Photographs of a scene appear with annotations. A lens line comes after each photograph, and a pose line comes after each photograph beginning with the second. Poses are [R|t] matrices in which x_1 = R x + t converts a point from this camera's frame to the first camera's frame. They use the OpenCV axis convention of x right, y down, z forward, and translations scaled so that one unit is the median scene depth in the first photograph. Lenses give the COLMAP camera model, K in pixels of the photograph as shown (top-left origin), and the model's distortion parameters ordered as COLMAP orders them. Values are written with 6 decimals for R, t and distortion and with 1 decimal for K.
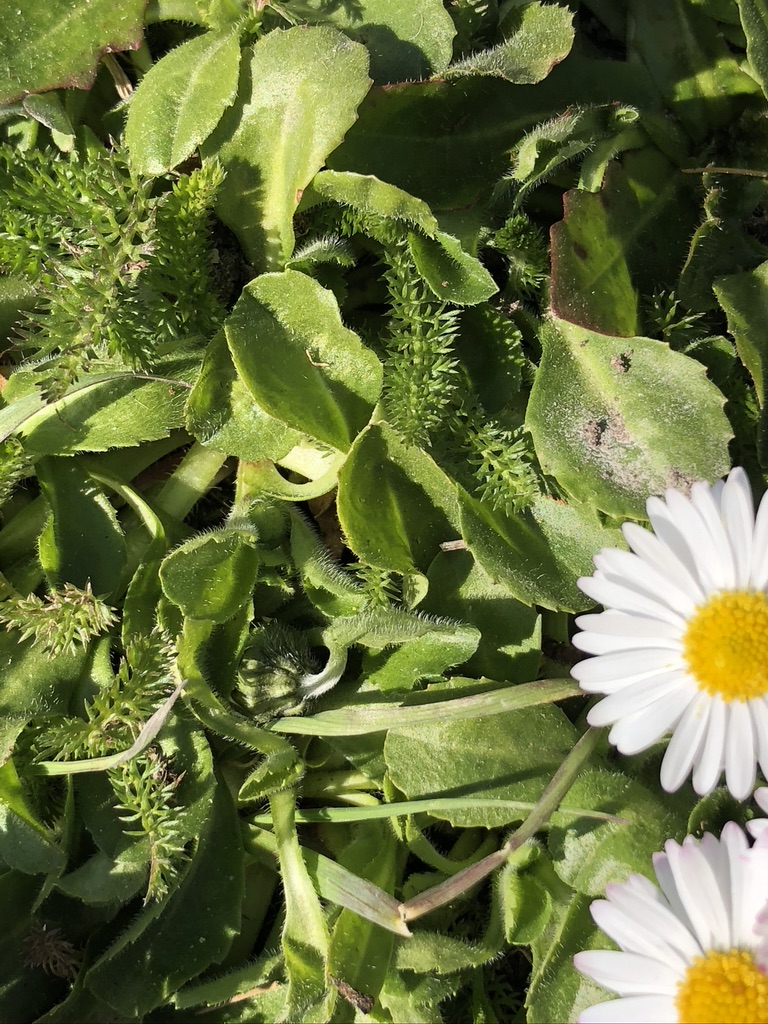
lens RADIAL K [[1782.2, 0, 374.9], [0, 1782.2, 504.6], [0, 0, 1]] dist [0.127729, 0.000000]
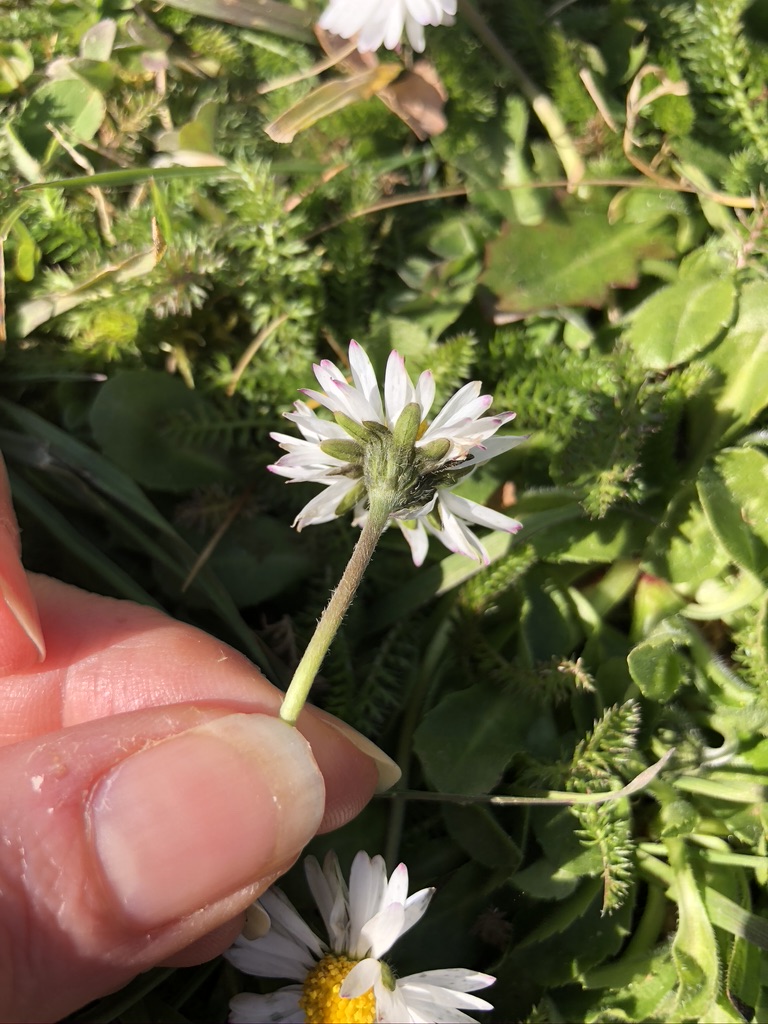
lens RADIAL K [[852.6, 0, 382.4], [0, 852.6, 521.8], [0, 0, 1]] dist [-0.017309, -0.011063]
pose [[0.988722, 0.144298, -0.040096, -0.283165], [-0.147621, 0.984132, -0.098450, 0.027555], [0.025254, 0.103259, 0.994334, 0.349363]]
